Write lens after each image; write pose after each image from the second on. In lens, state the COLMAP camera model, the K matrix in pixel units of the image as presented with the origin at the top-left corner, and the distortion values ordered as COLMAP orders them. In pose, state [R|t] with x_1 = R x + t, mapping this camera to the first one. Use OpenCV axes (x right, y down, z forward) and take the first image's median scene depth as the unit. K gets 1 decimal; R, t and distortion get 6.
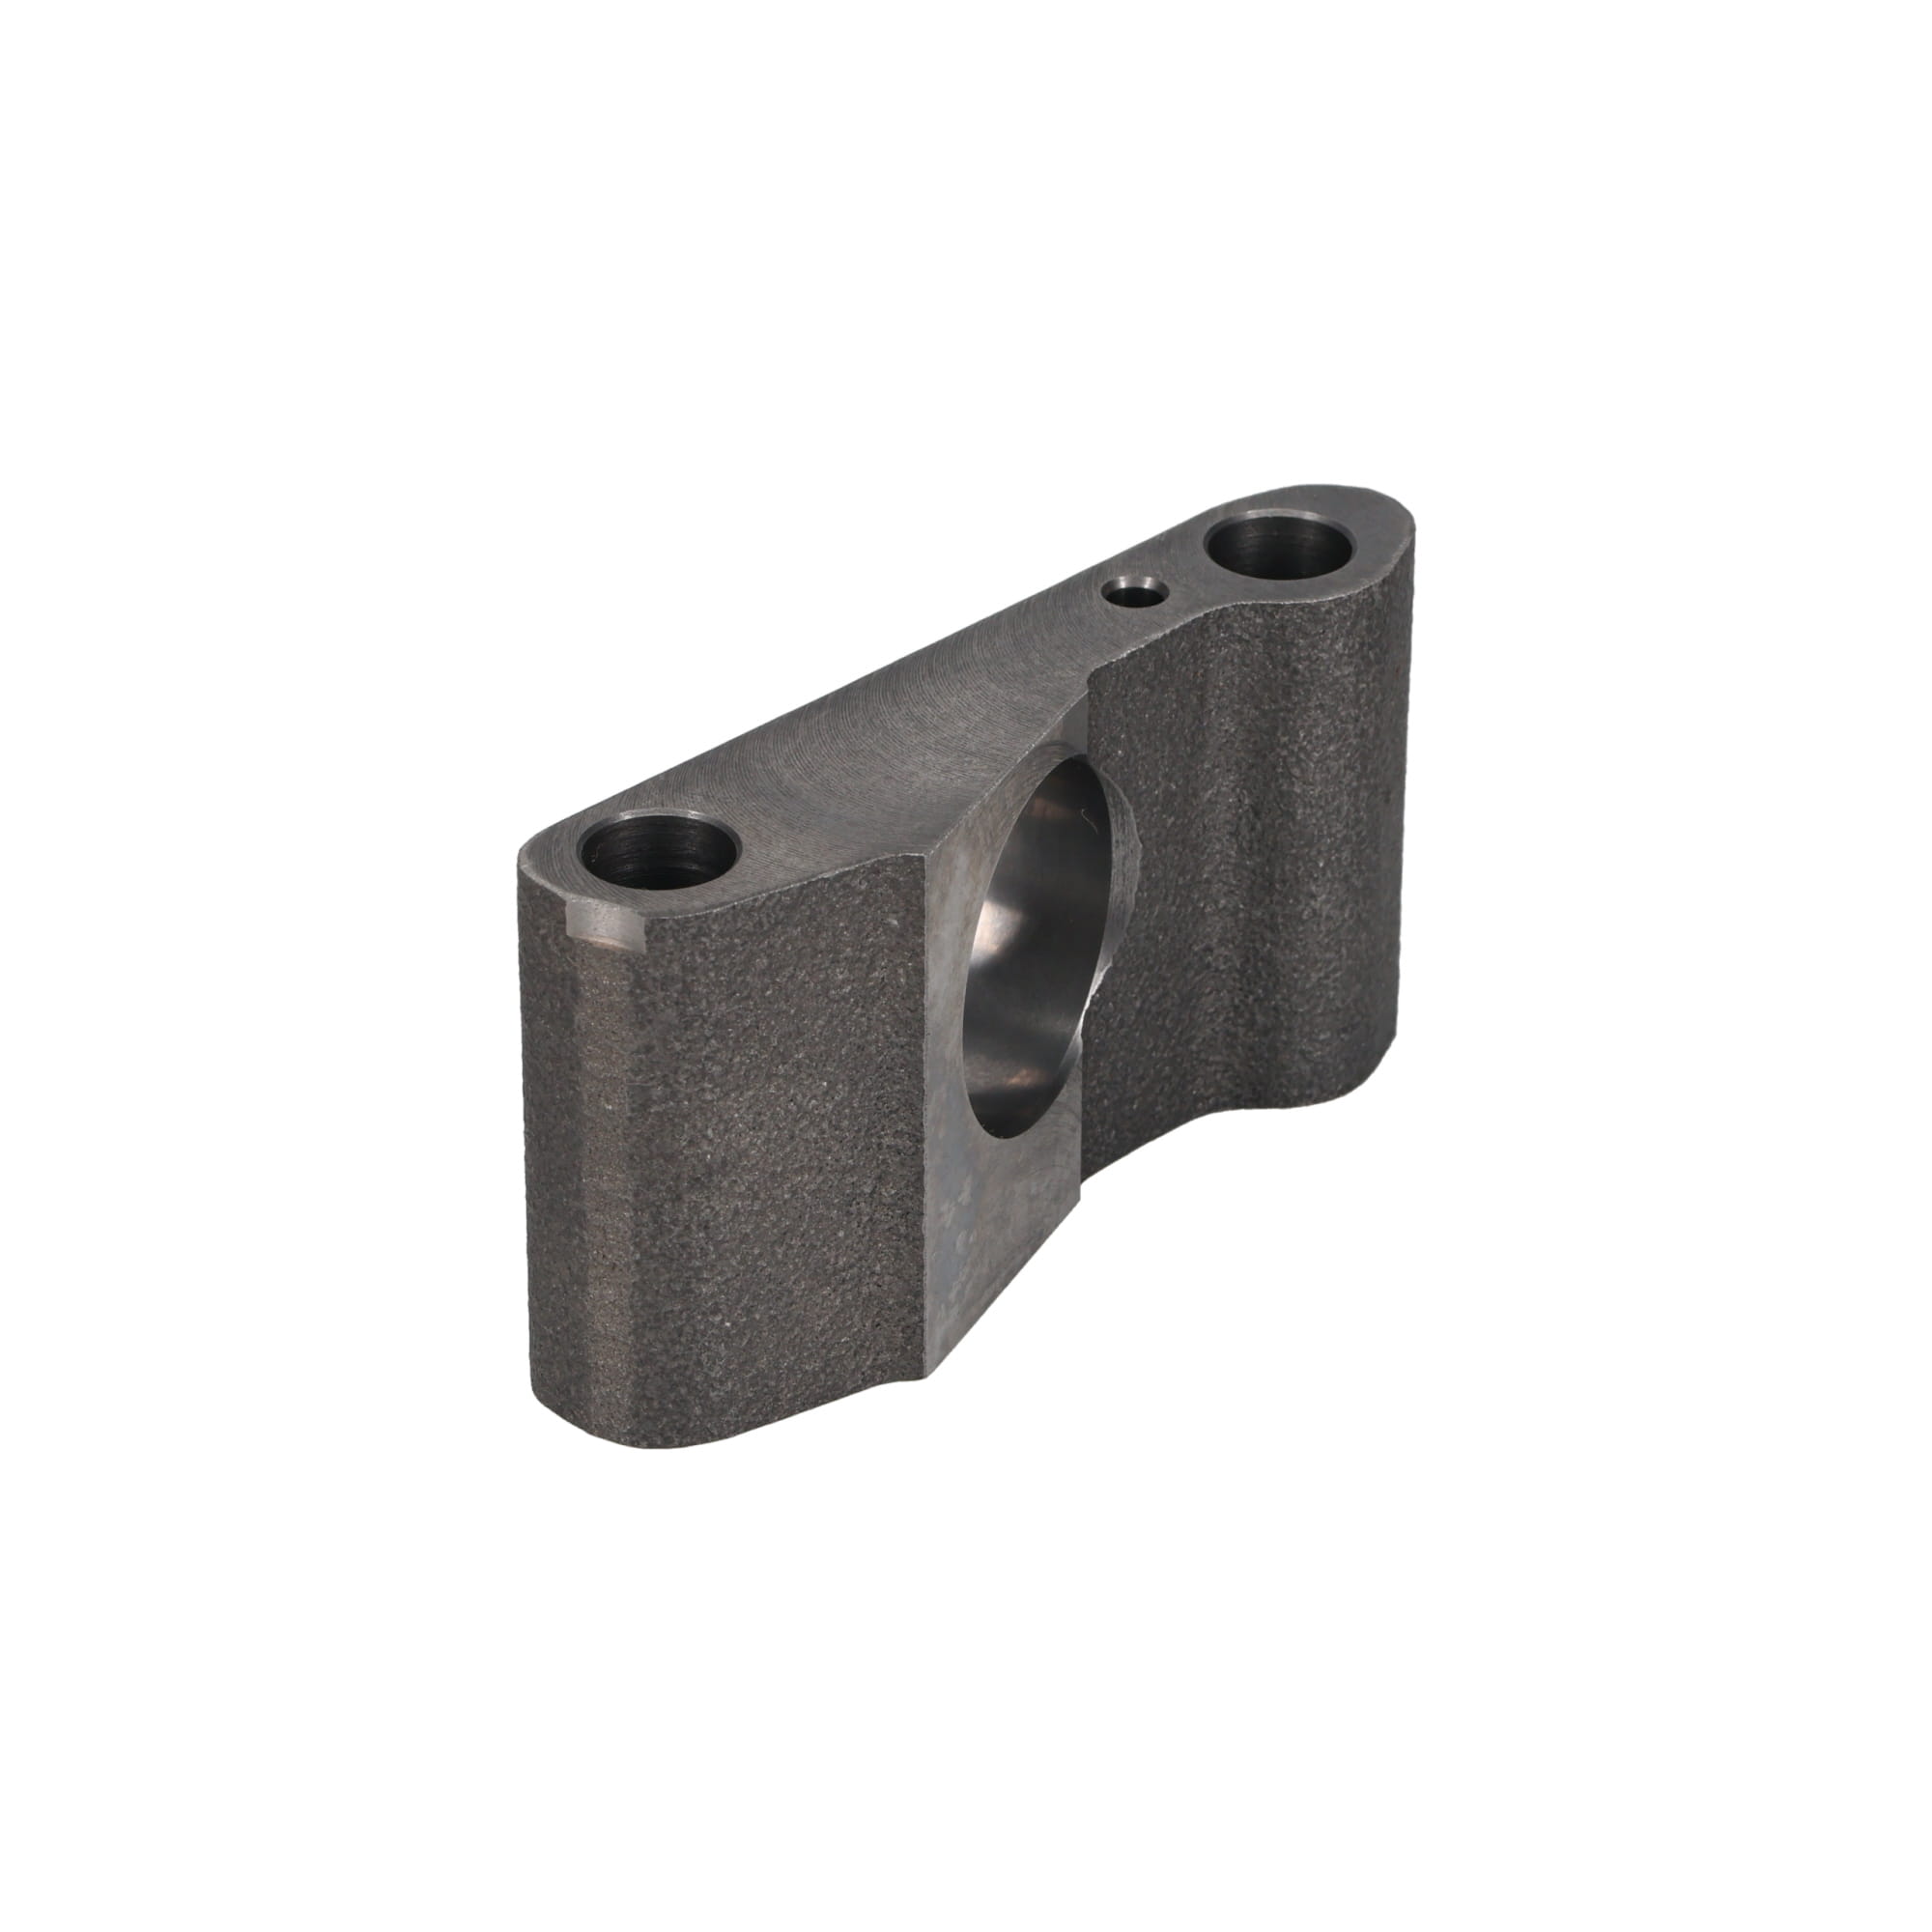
lens RADIAL K [[7273.8, 0, 966.0], [0, 7273.8, 966.0], [0, 0, 1]] dist [0.504747, -0.127501]
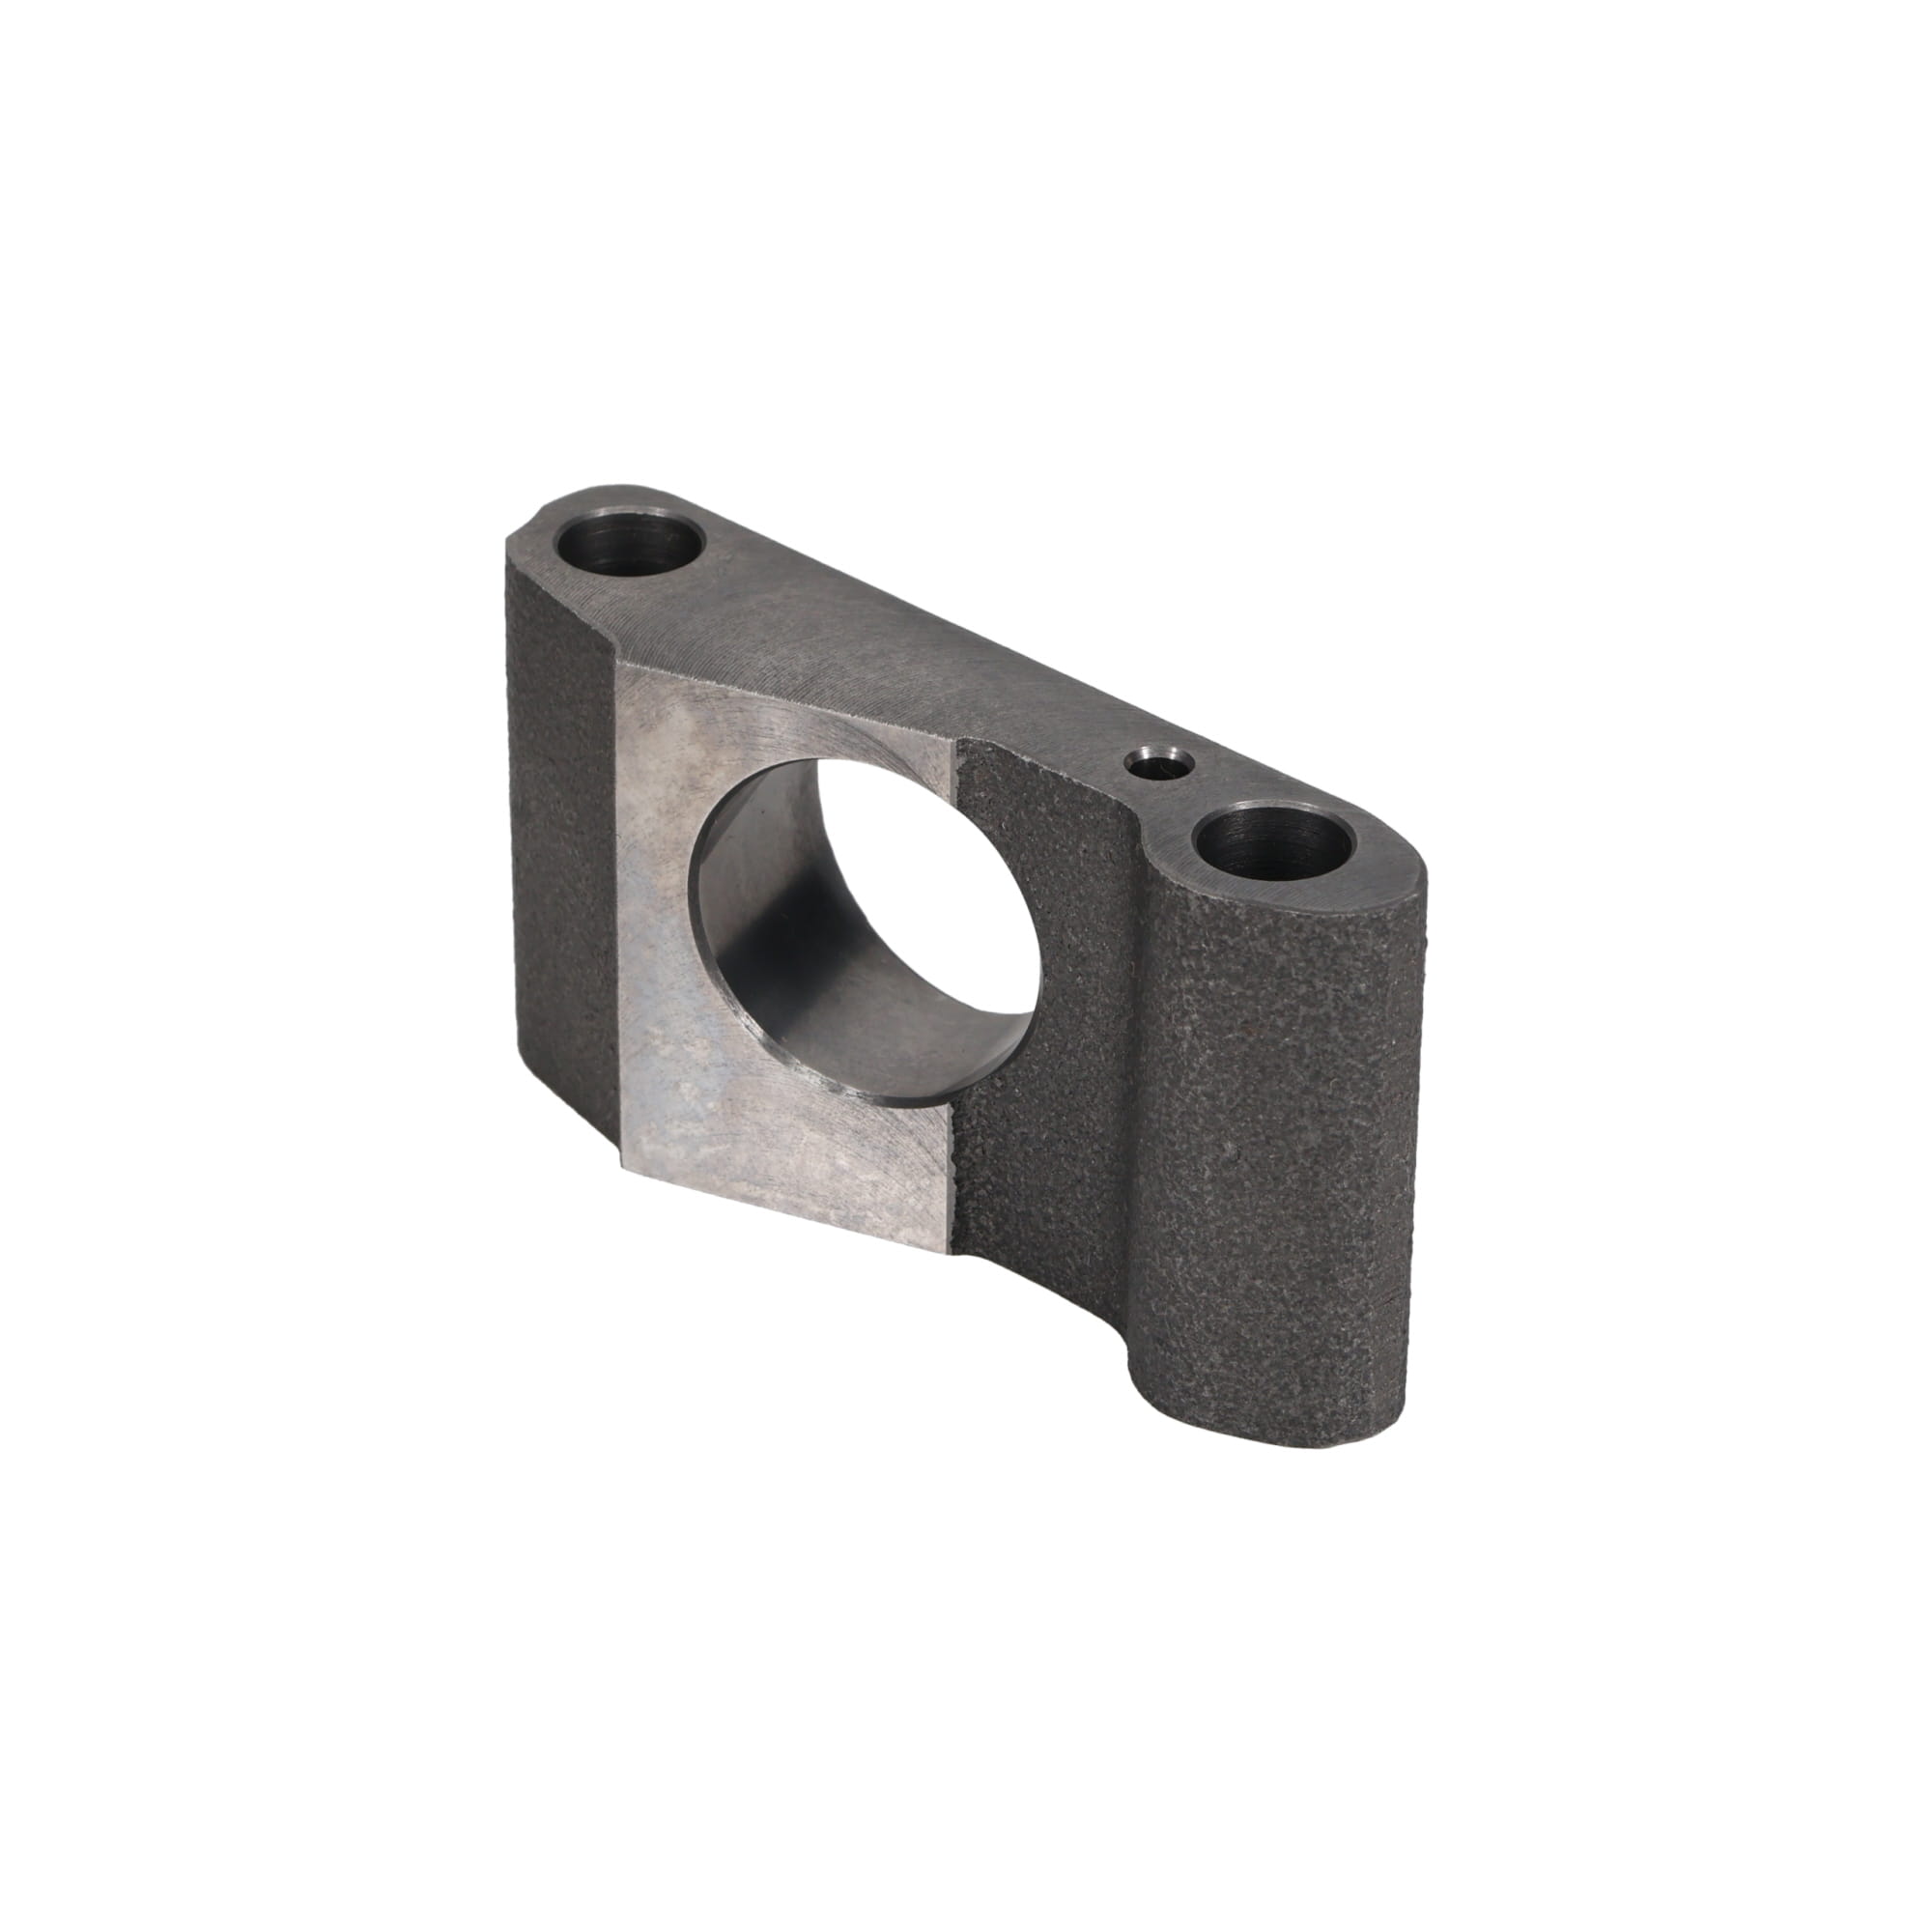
lens RADIAL K [[7273.8, 0, 966.0], [0, 7273.8, 966.0], [0, 0, 1]] dist [0.504747, -0.127501]
pose [[-0.004510, 0.498724, -0.866749, 0.900664], [-0.512214, 0.743267, 0.430338, -0.447513], [0.858846, 0.445902, 0.252102, 0.778052]]
